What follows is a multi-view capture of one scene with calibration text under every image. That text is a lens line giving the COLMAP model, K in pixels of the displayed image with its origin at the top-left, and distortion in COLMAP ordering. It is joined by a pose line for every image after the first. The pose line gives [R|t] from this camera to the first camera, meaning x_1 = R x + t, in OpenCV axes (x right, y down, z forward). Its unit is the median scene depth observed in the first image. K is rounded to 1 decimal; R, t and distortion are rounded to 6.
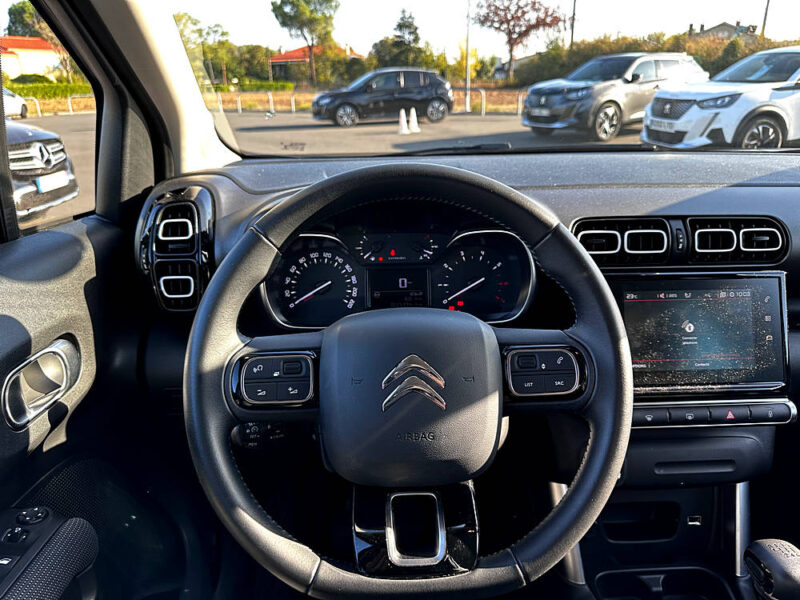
lens RADIAL K [[586.4, 0, 396.9], [0, 586.4, 298.5], [0, 0, 1]] dist [0.012314, -0.024530]
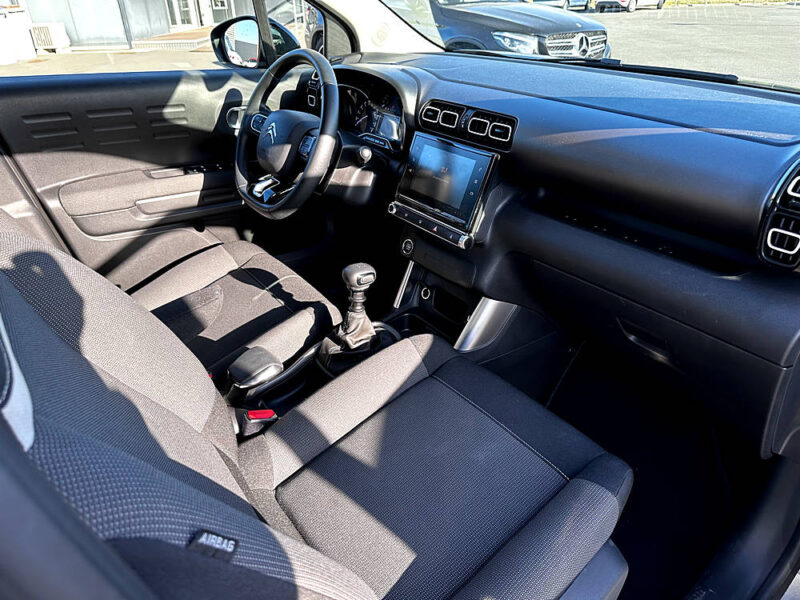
lens RADIAL K [[586.4, 0, 398.9], [0, 586.4, 298.2], [0, 0, 1]] dist [0.012314, -0.024530]
pose [[0.549665, 0.398725, -0.734089, 0.167514], [-0.278998, 0.915907, 0.288574, -0.006960], [0.787419, 0.046190, 0.614685, -0.008774]]
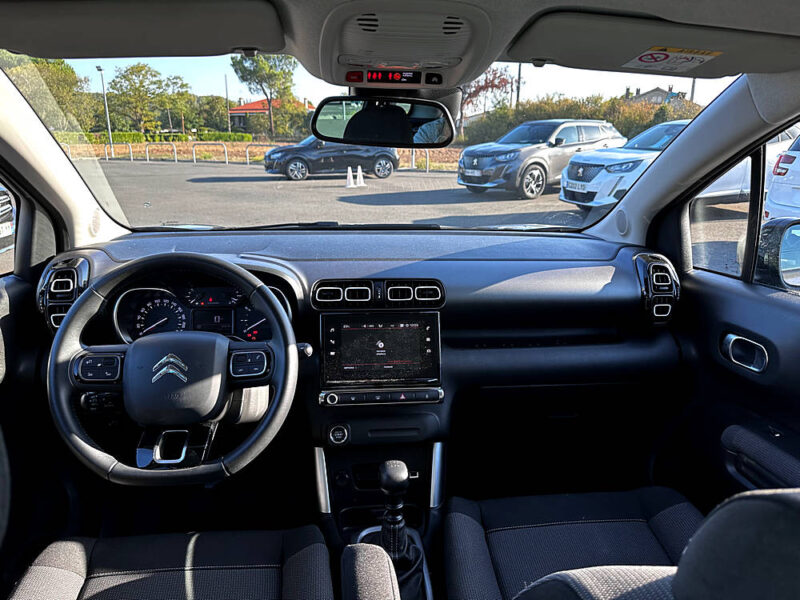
lens RADIAL K [[586.4, 0, 398.3], [0, 586.4, 300.1], [0, 0, 1]] dist [0.012314, -0.024530]
pose [[0.997537, 0.003262, 0.070072, 0.040455], [0.002220, 0.996950, -0.078010, 0.004782], [-0.070113, 0.077974, 0.994487, -0.062437]]
